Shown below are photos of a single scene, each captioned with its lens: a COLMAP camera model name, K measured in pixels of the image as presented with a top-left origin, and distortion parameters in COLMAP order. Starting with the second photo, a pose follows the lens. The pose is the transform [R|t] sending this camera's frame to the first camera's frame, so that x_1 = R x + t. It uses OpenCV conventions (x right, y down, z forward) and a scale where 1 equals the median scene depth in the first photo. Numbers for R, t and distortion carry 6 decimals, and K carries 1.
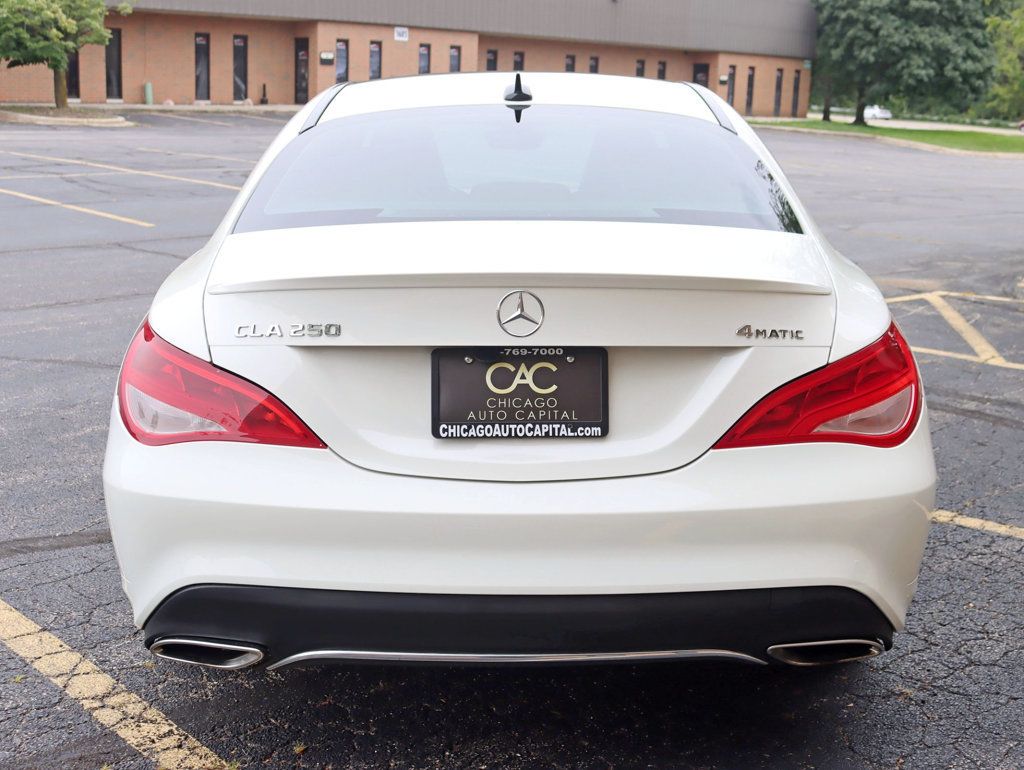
lens RADIAL K [[1271.2, 0, 512.7], [0, 1271.2, 383.6], [0, 0, 1]] dist [-0.038387, 0.000000]
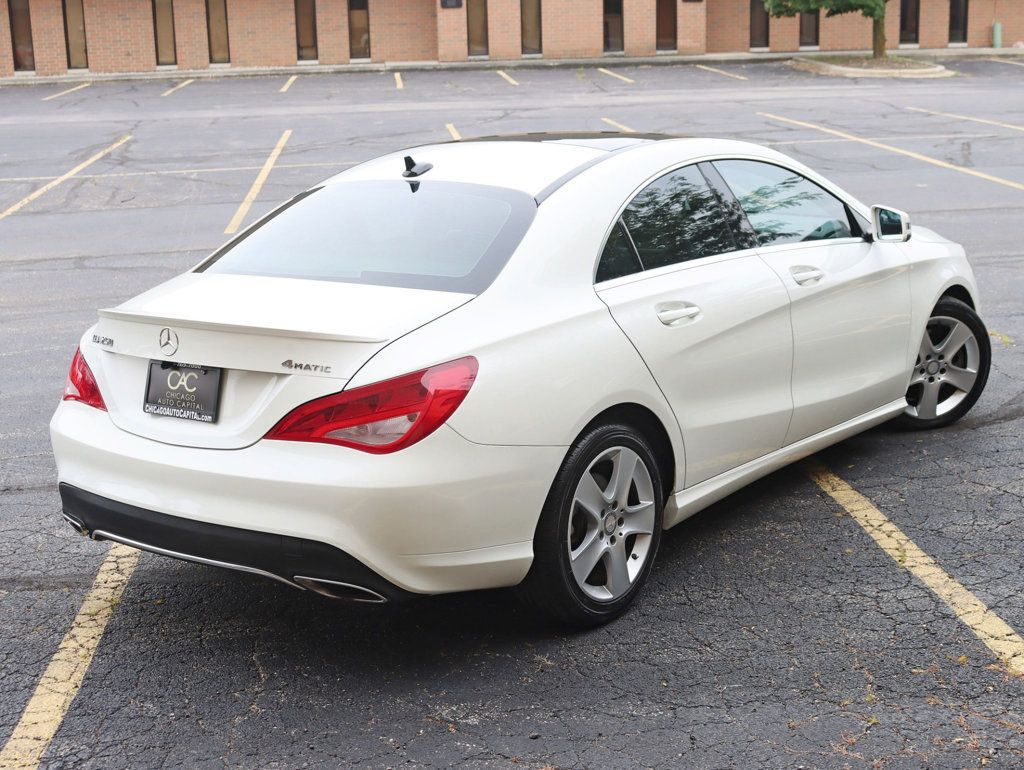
lens RADIAL K [[1455.4, 0, 508.9], [0, 1455.4, 383.0], [0, 0, 1]] dist [-0.064455, 0.000000]
pose [[0.802311, 0.093930, -0.589470, 1.392774], [-0.083371, 0.995495, 0.045155, -0.116733], [0.591056, 0.012916, 0.806527, -0.234343]]
